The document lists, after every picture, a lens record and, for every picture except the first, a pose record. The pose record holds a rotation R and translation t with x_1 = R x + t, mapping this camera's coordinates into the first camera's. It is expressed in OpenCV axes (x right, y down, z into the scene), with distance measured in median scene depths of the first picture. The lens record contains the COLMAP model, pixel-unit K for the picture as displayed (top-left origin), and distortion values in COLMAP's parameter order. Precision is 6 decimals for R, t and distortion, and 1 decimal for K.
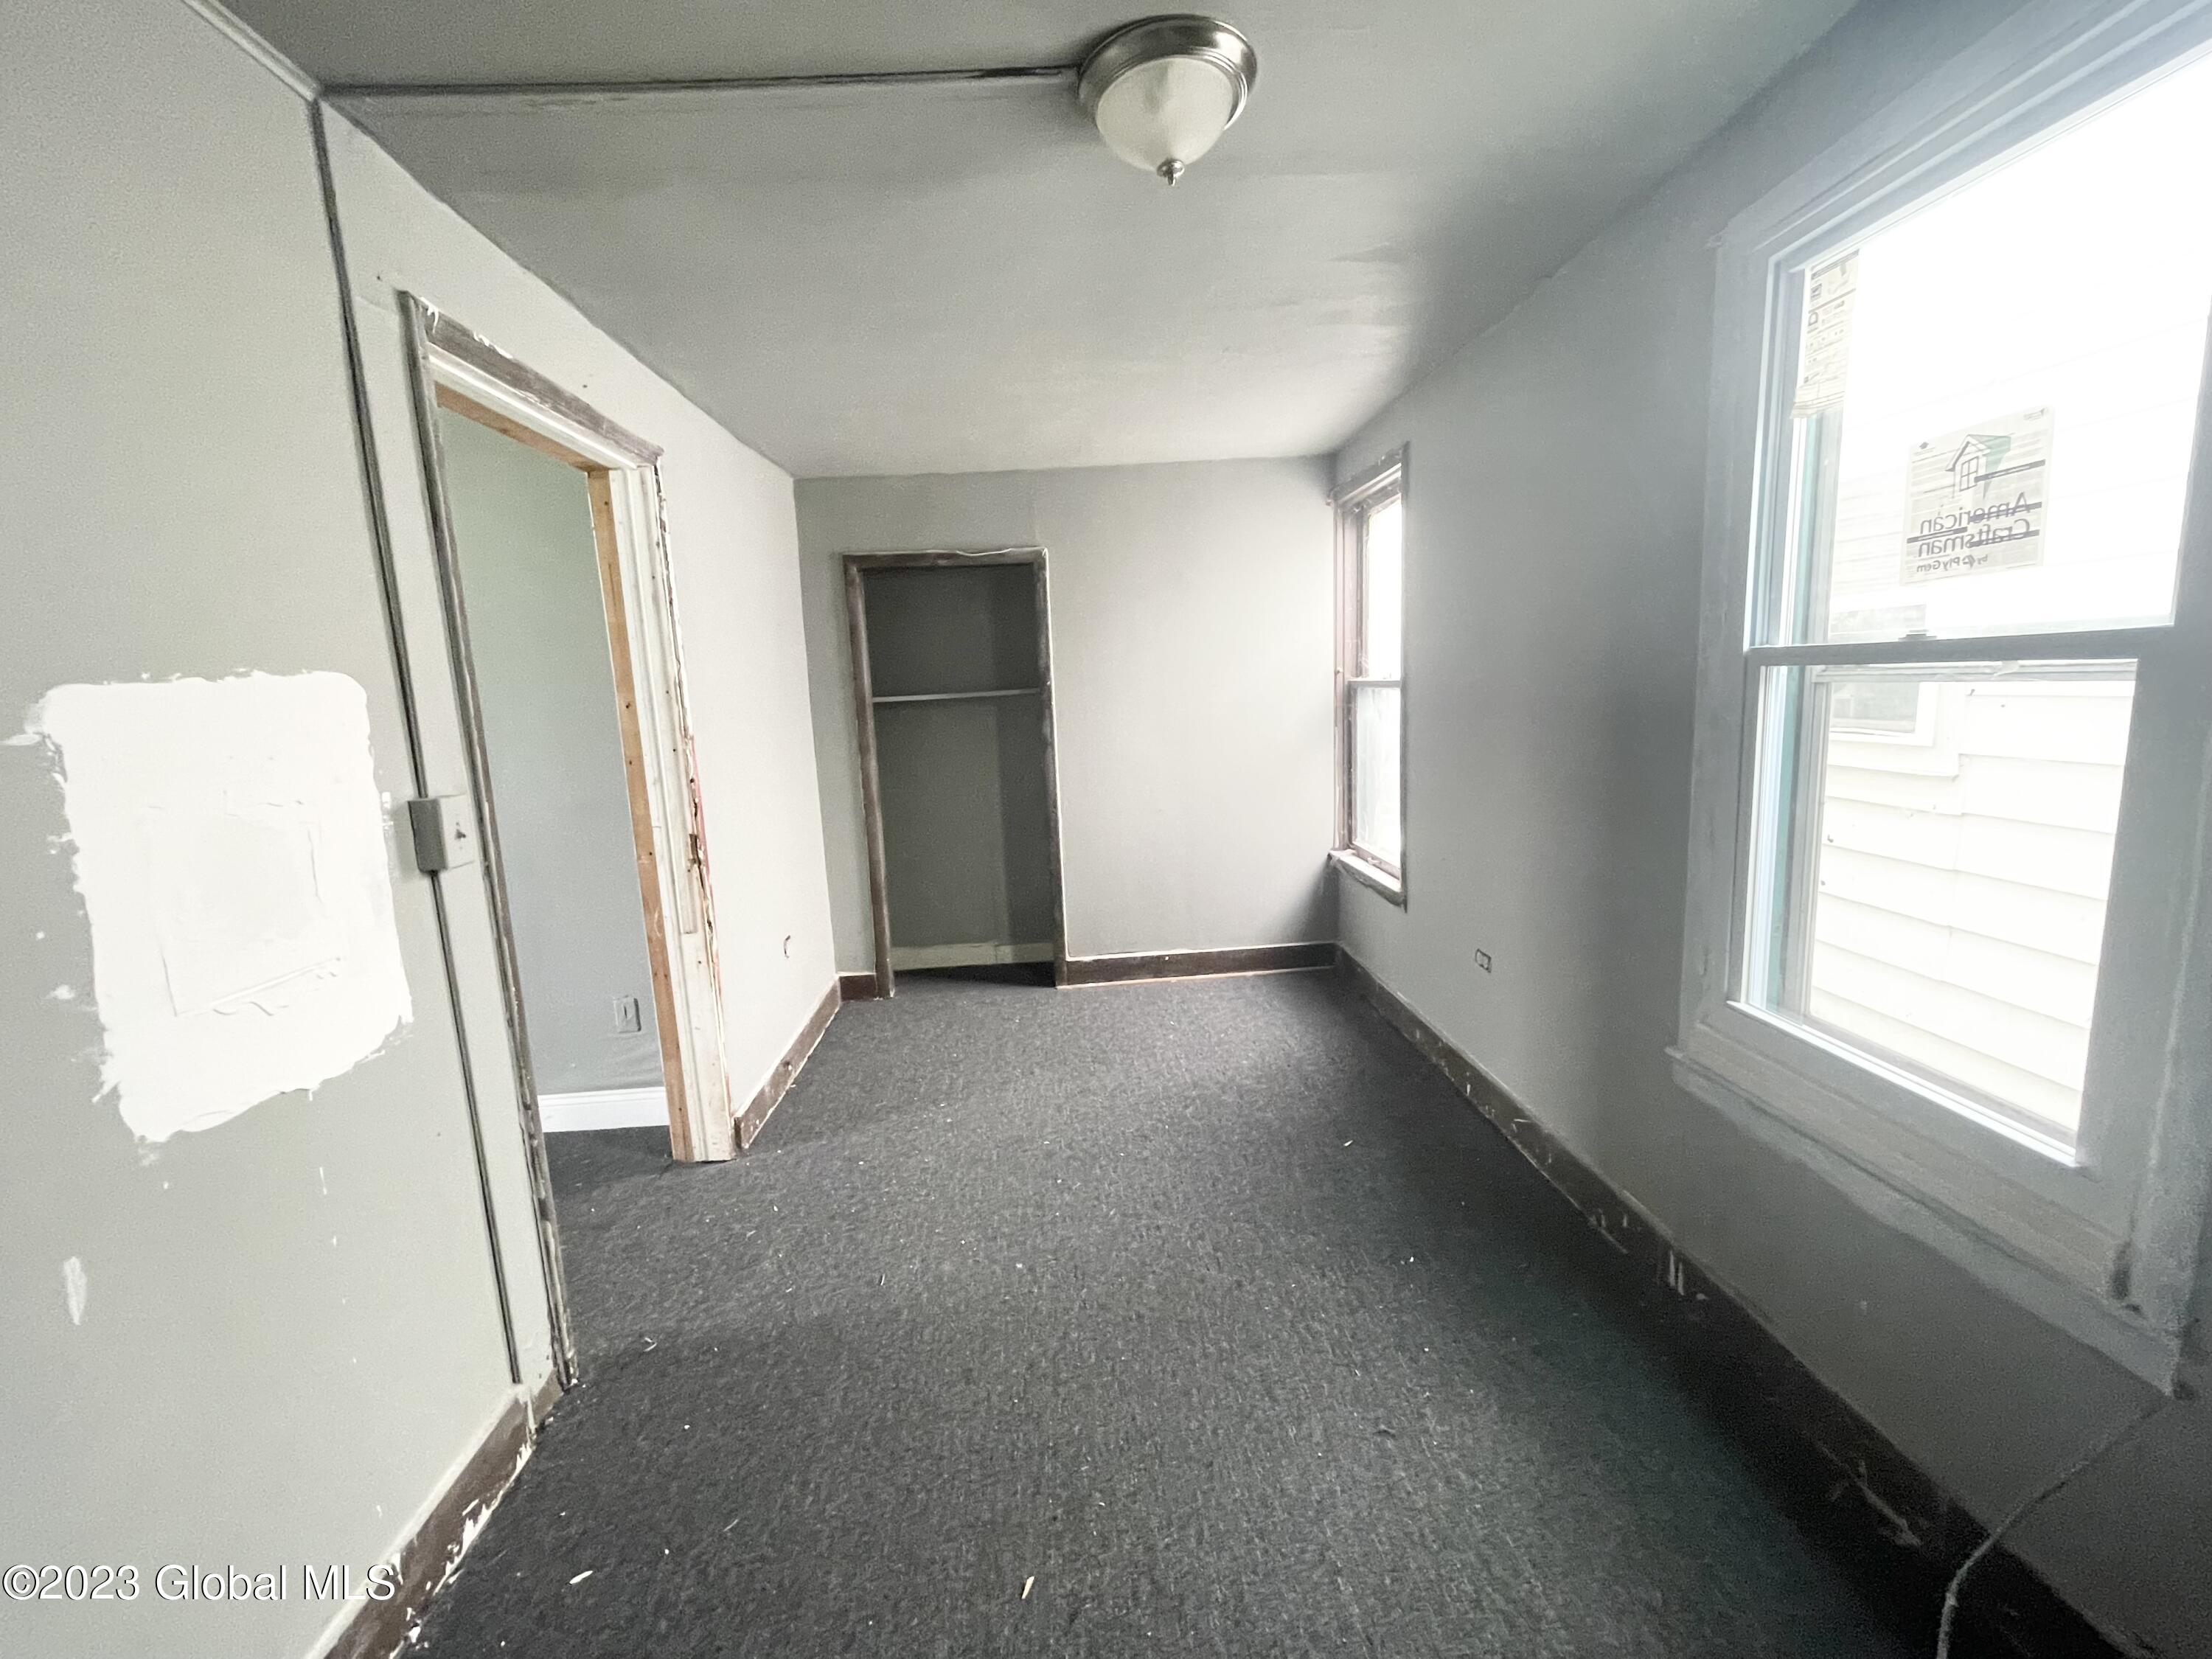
lens RADIAL K [[899.7, 0, 1103.3], [0, 899.7, 823.6], [0, 0, 1]] dist [0.003041, 0.000170]
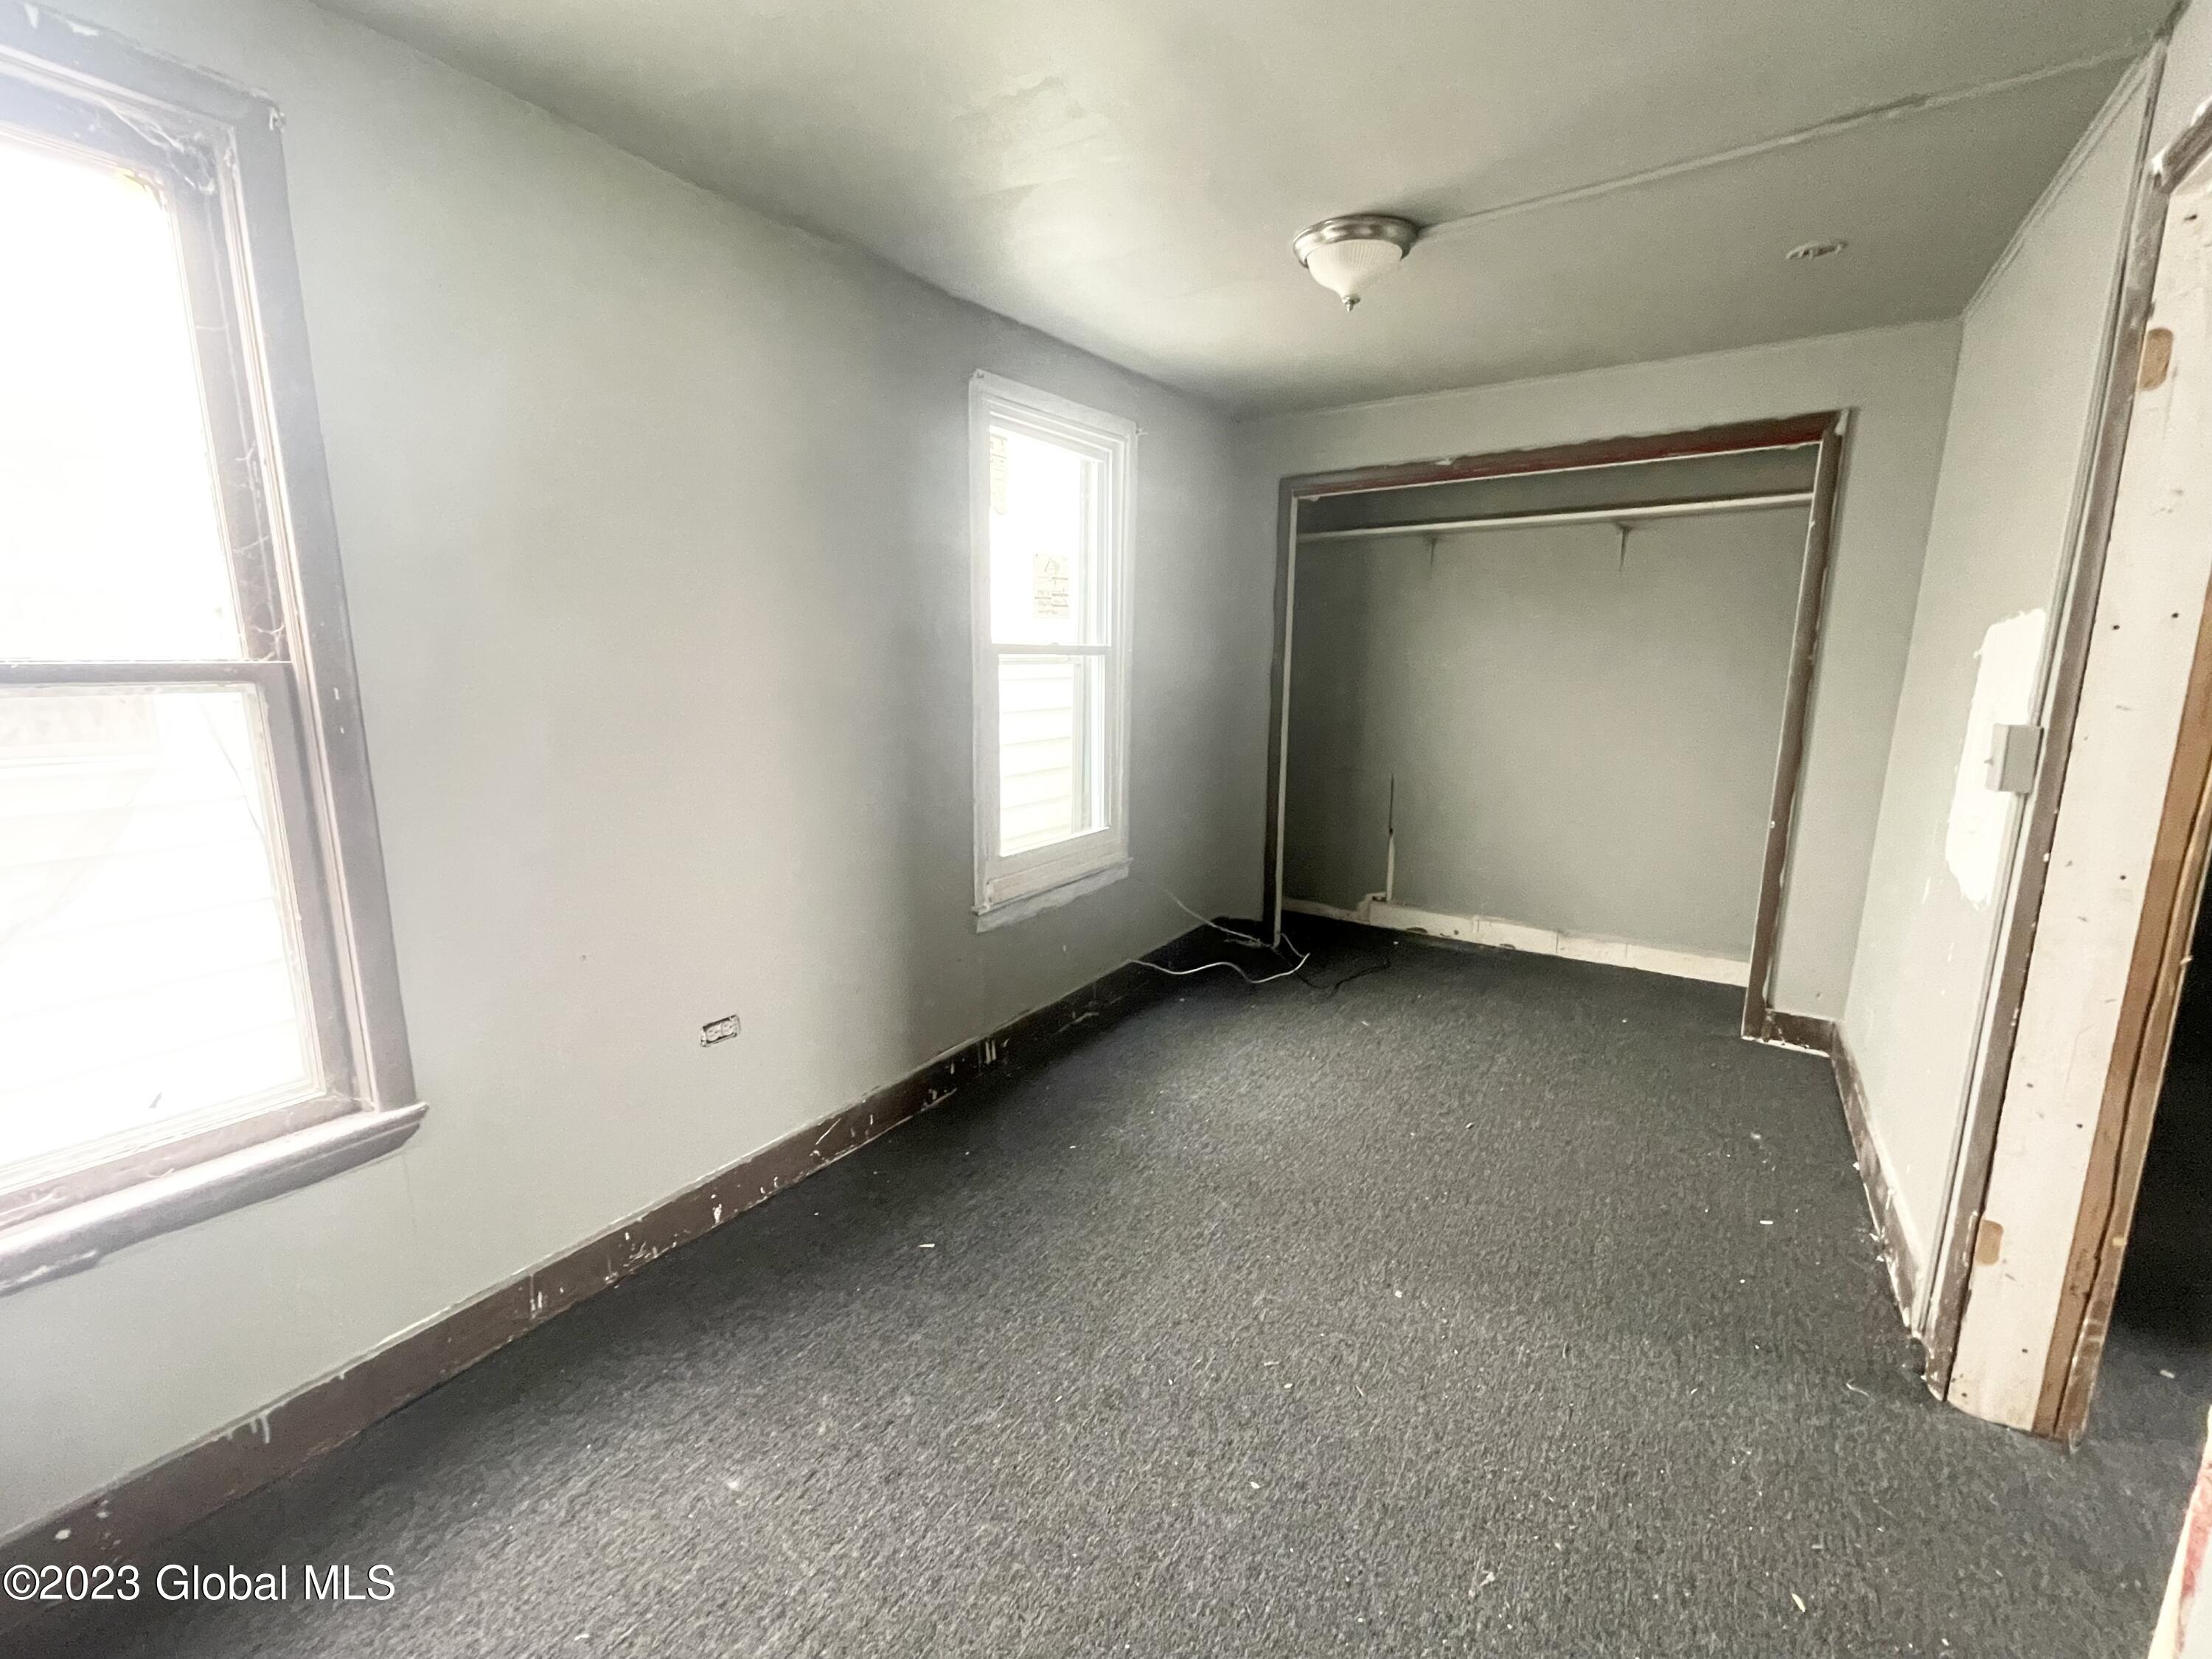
lens RADIAL K [[899.7, 0, 1100.4], [0, 899.7, 820.7], [0, 0, 1]] dist [0.003041, 0.000170]
pose [[-0.790488, -0.076146, 0.607725, -0.534225], [0.119715, 0.953893, 0.275238, -0.353226], [-0.600664, 0.290326, -0.744926, 2.480054]]
